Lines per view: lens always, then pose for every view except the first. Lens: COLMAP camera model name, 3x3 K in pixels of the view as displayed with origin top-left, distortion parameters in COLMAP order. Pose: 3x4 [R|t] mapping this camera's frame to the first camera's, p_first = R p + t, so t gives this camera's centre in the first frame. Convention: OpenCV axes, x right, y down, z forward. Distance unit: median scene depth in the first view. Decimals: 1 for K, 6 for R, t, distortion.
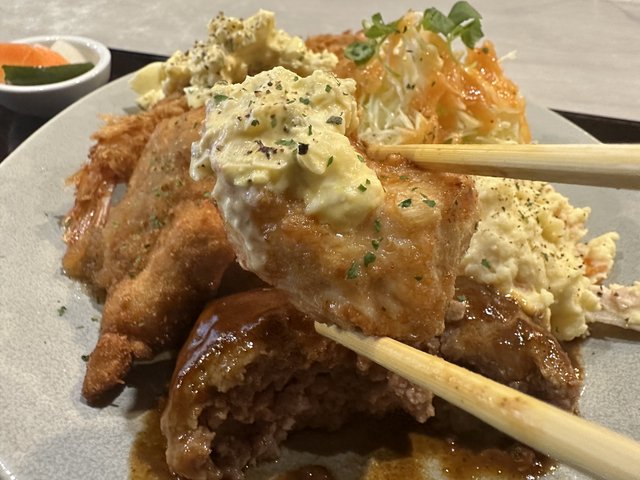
lens RADIAL K [[504.3, 0, 320.0], [0, 504.3, 240.0], [0, 0, 1]] dist [-0.006598, -0.002047]
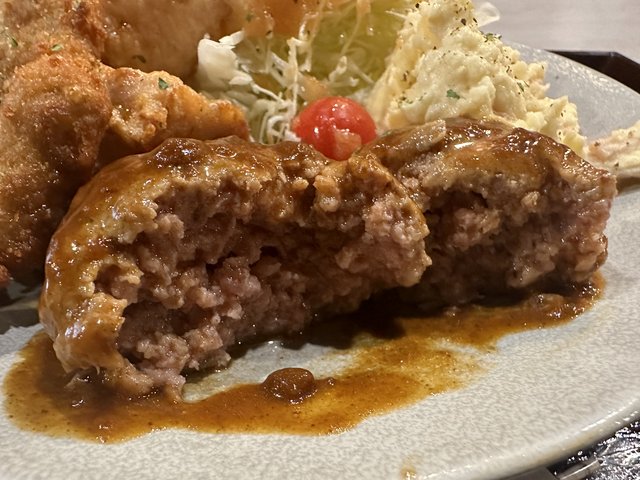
lens RADIAL K [[618.8, 0, 320.0], [0, 618.8, 240.0], [0, 0, 1]] dist [0.003285, 0.000183]
pose [[0.973876, -0.180314, 0.138028, -0.048152], [0.167082, 0.980633, 0.102187, 0.196600], [-0.153780, -0.076456, 0.985143, 0.146536]]
